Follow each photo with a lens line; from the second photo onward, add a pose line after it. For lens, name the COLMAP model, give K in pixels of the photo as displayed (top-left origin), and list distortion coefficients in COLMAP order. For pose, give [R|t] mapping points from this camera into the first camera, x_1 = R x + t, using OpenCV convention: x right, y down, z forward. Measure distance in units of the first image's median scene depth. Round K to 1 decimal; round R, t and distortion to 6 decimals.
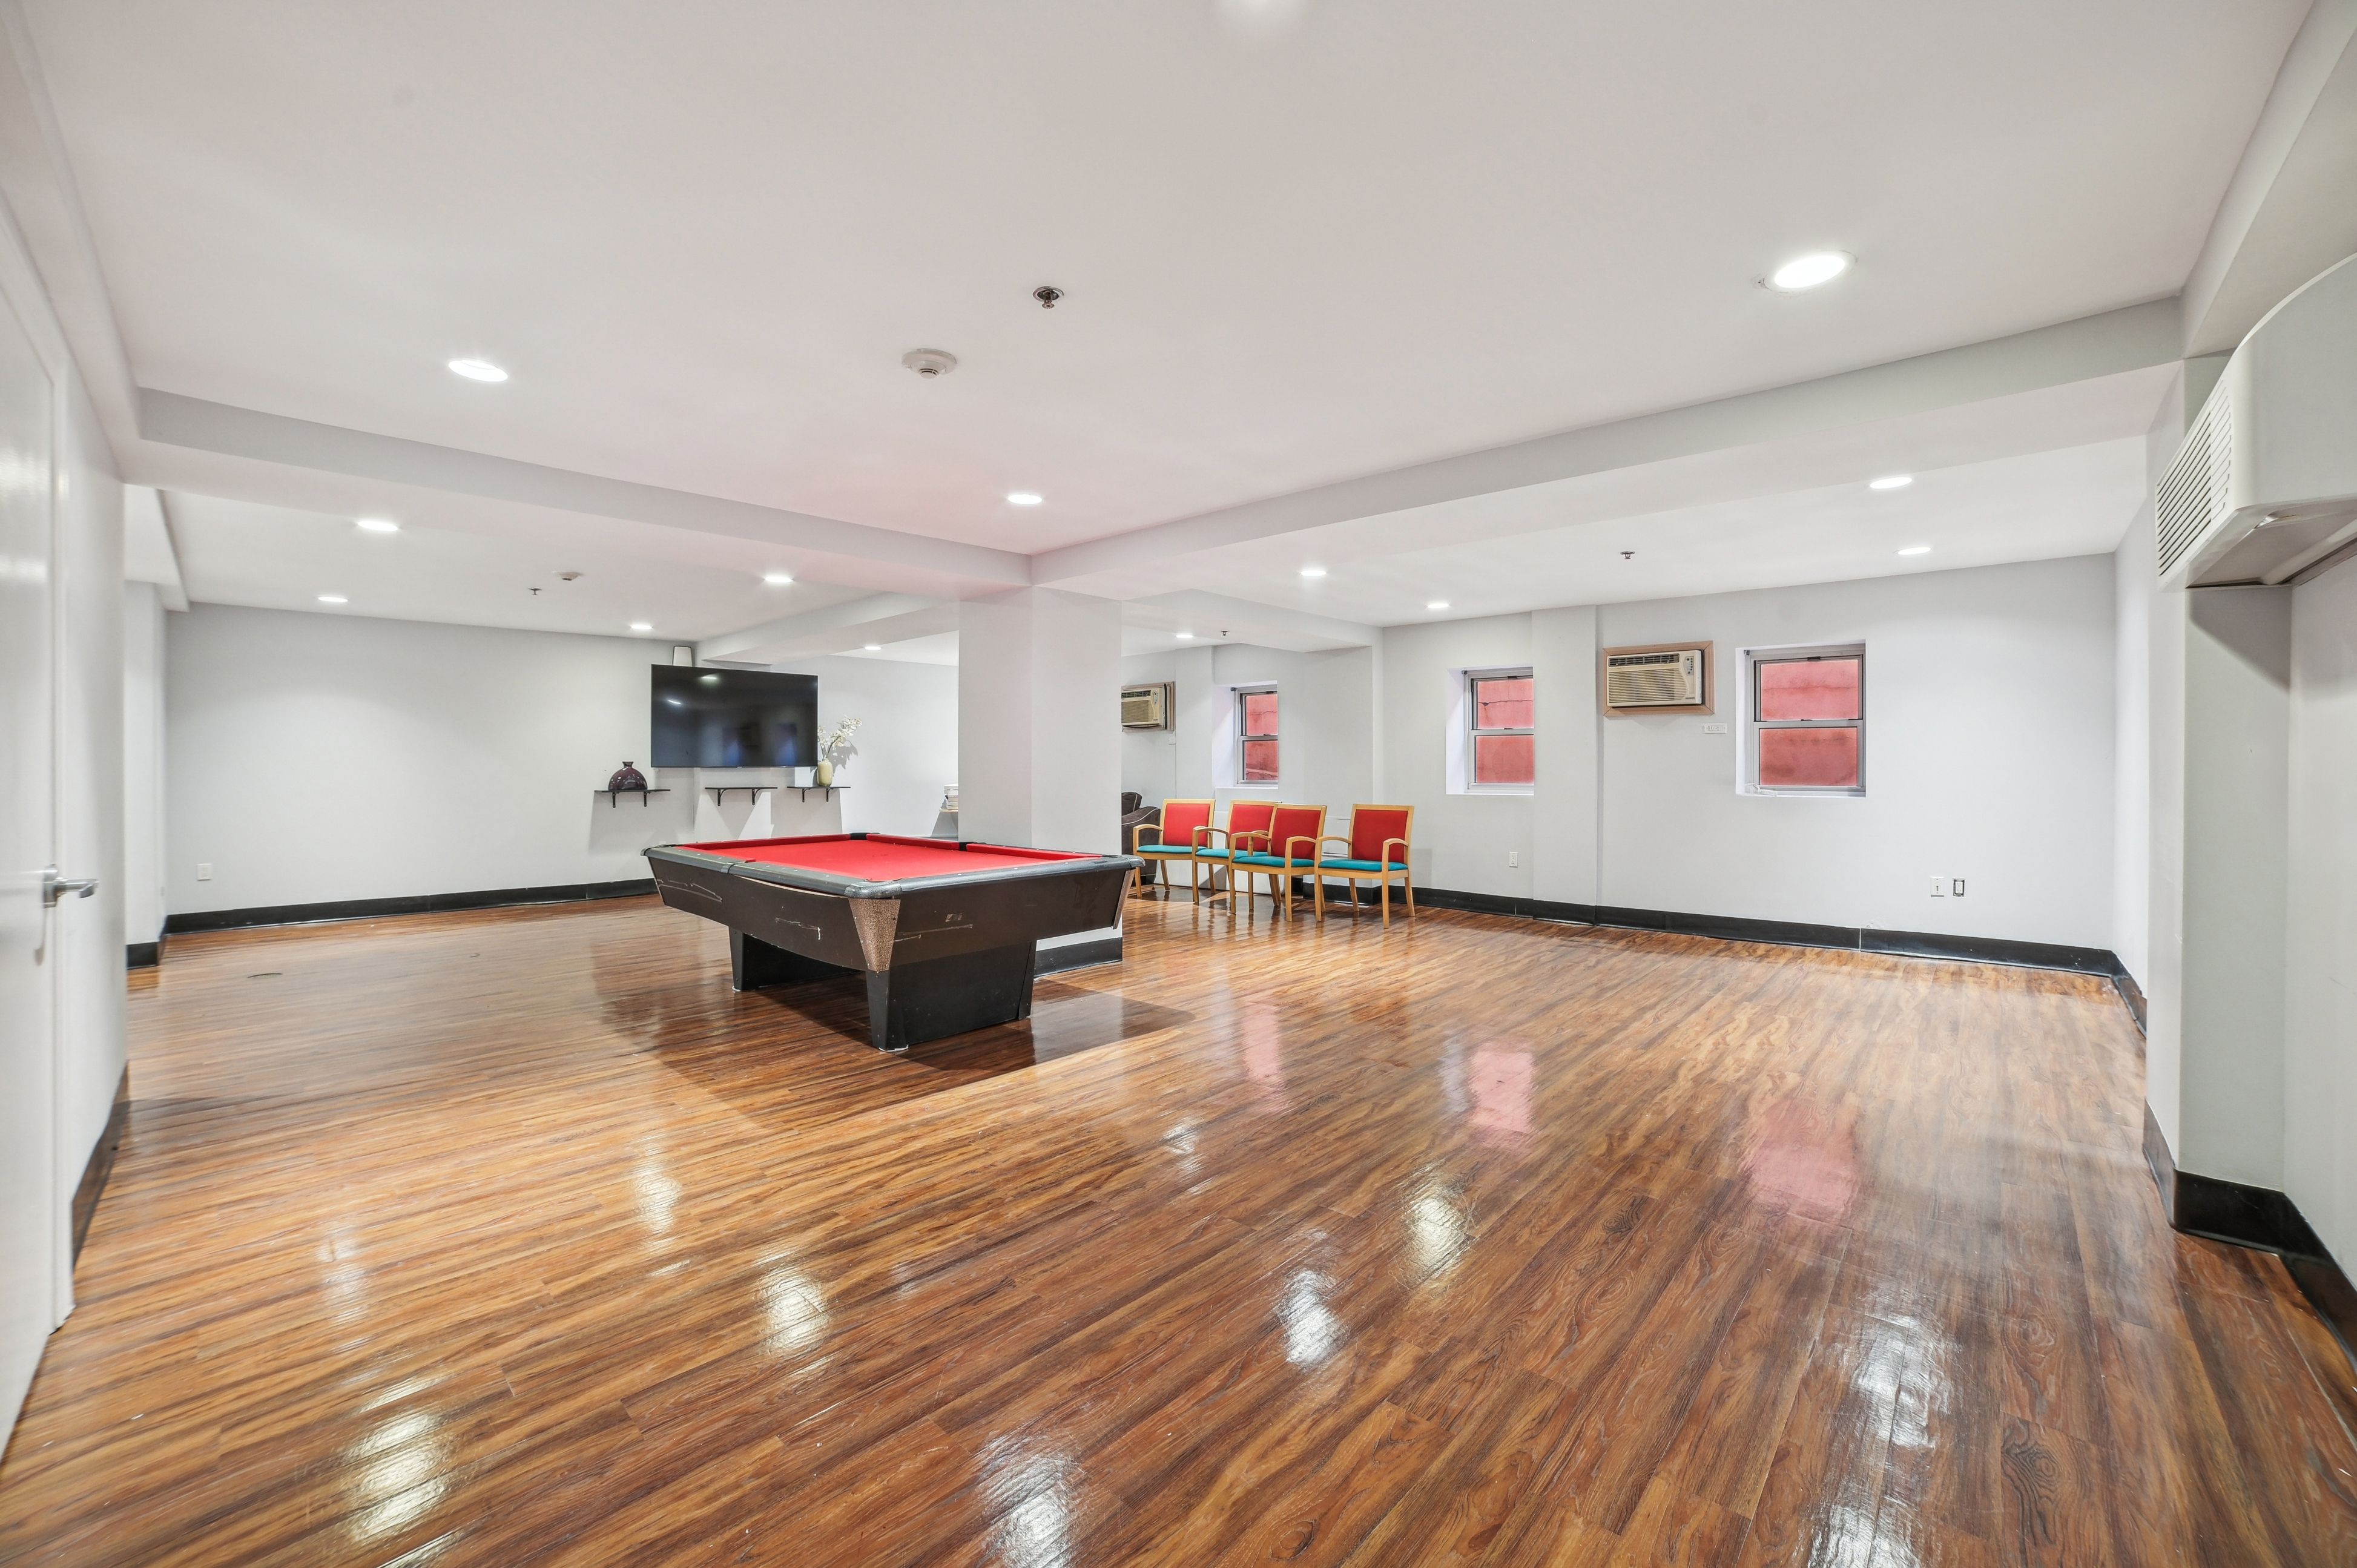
lens RADIAL K [[892.5, 0, 1180.1], [0, 892.5, 778.0], [0, 0, 1]] dist [-0.017576, 0.007859]
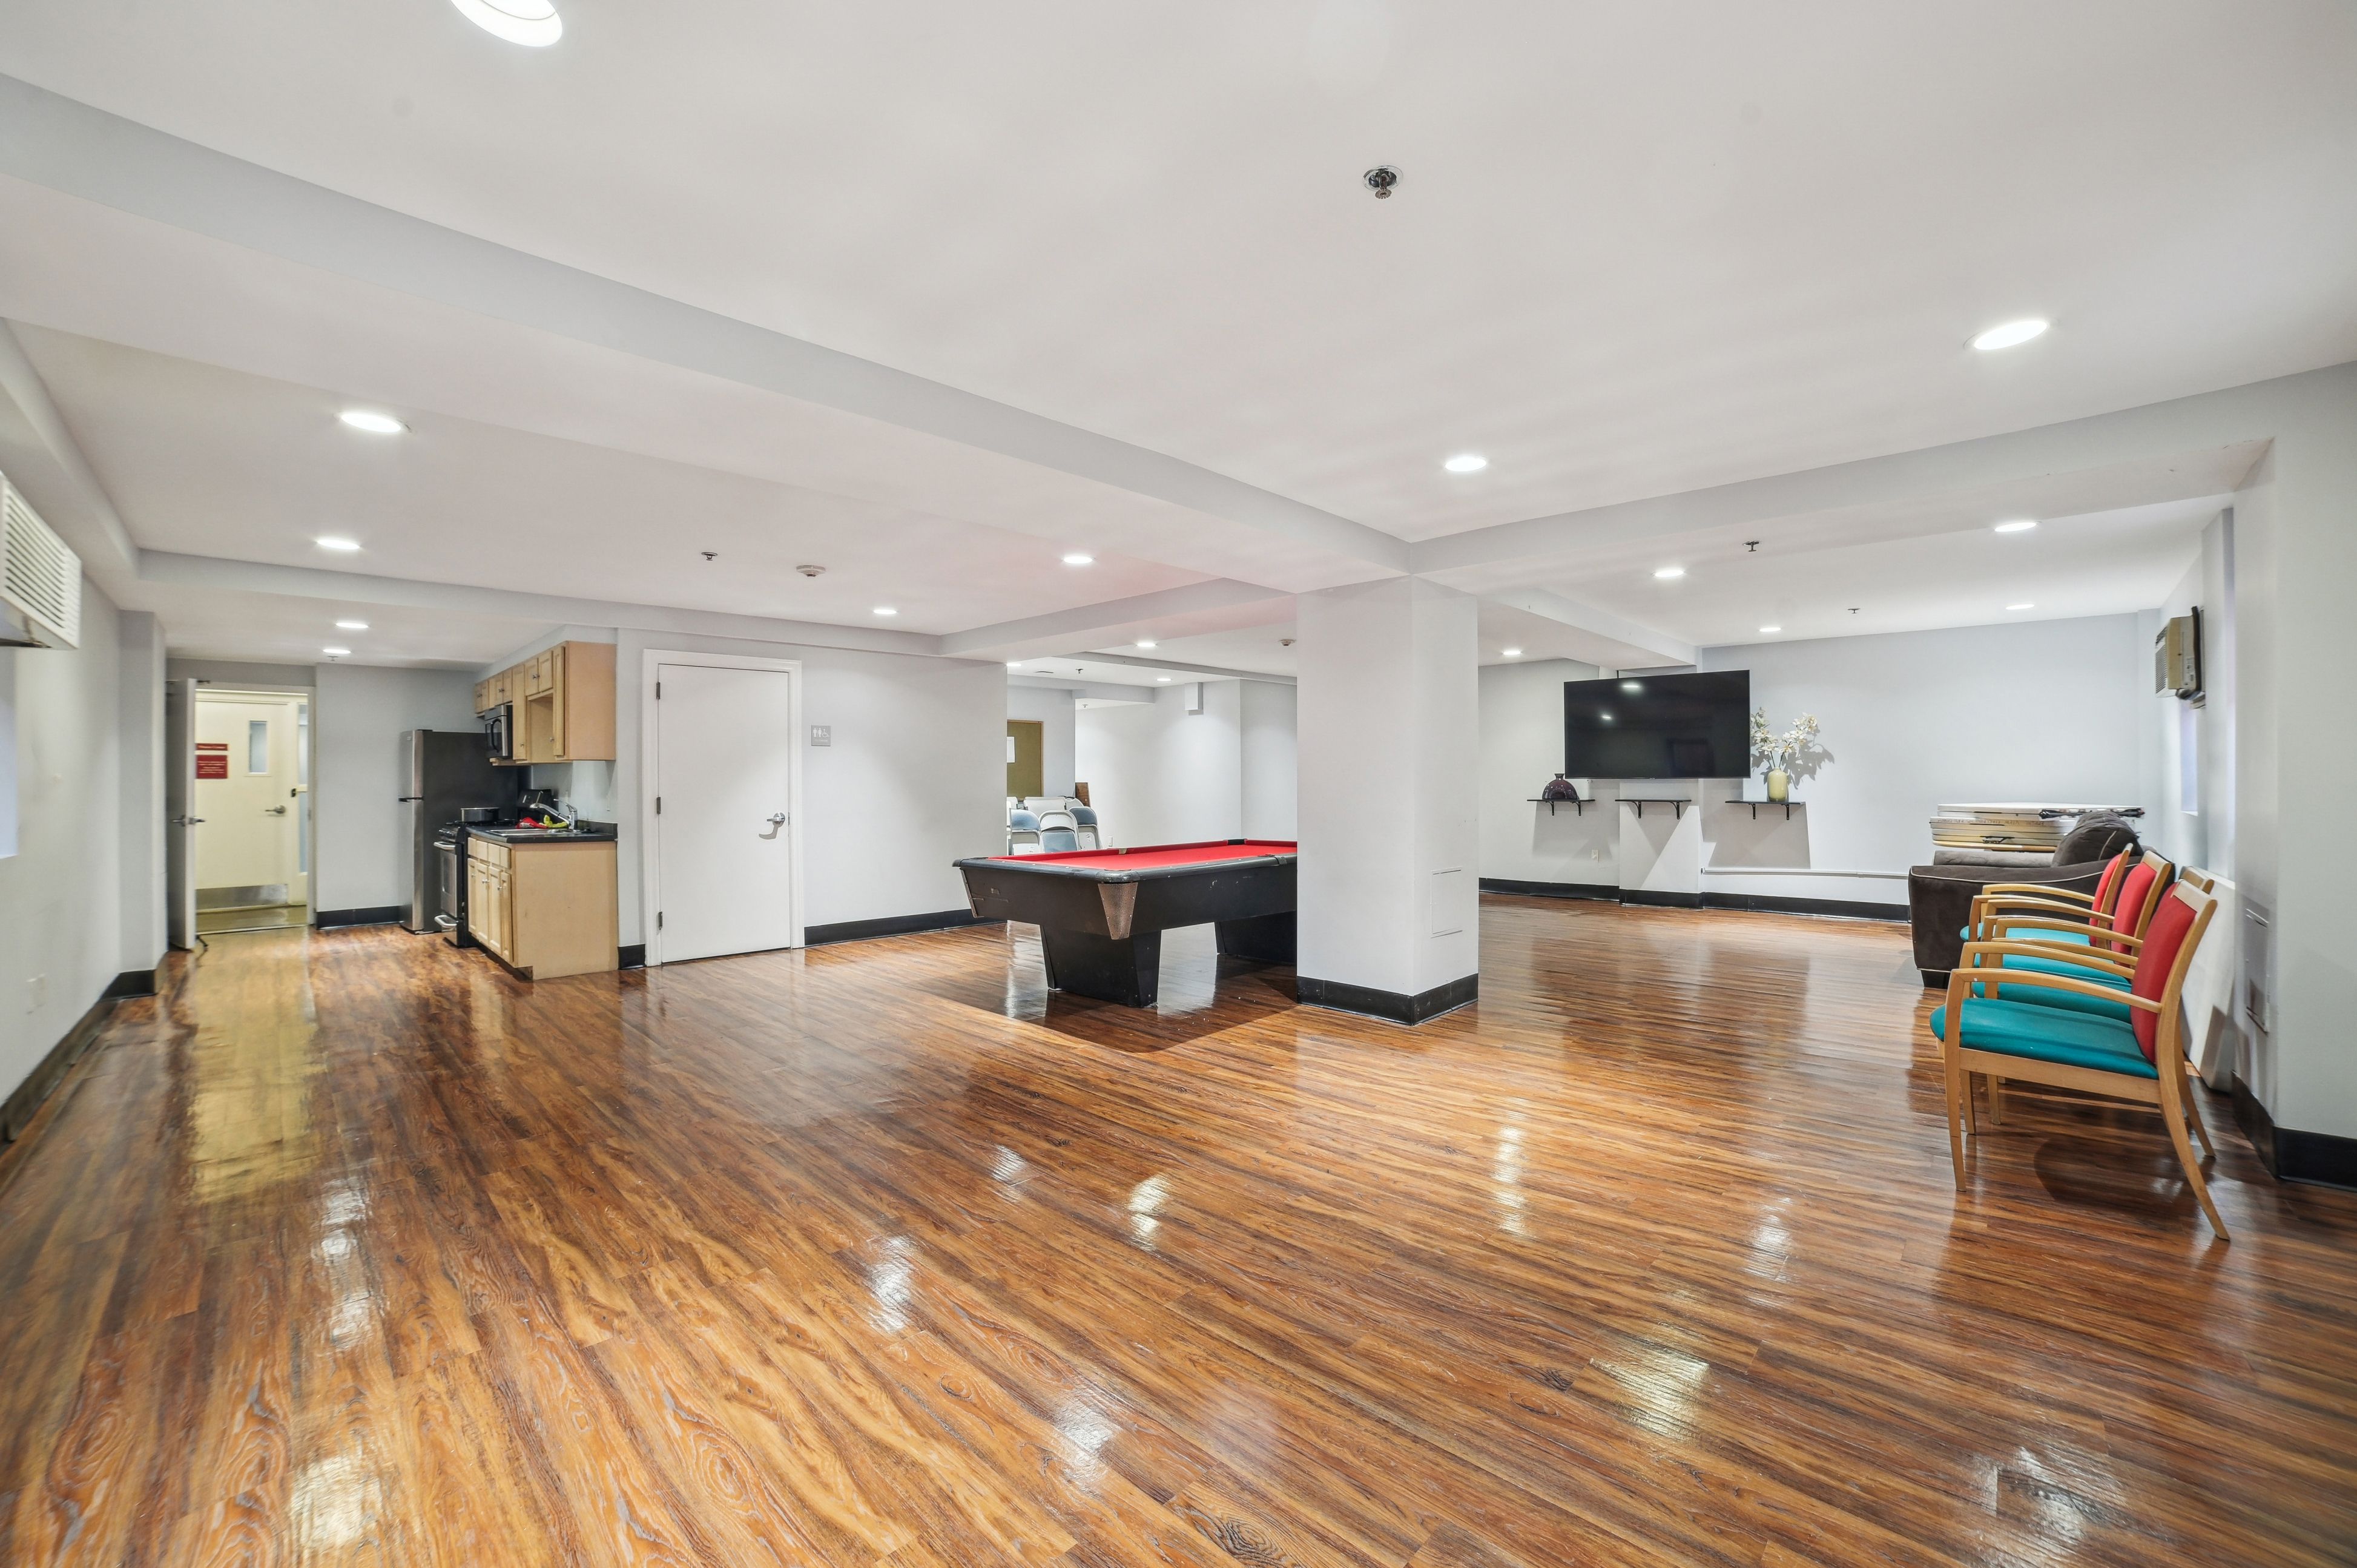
lens RADIAL K [[892.5, 0, 1180.1], [0, 892.5, 778.0], [0, 0, 1]] dist [-0.017576, 0.007859]
pose [[-0.011806, -0.000069, -0.999930, 0.492009], [-0.007196, 0.999974, 0.000016, -0.010162], [0.999904, 0.007196, -0.011806, 0.541017]]
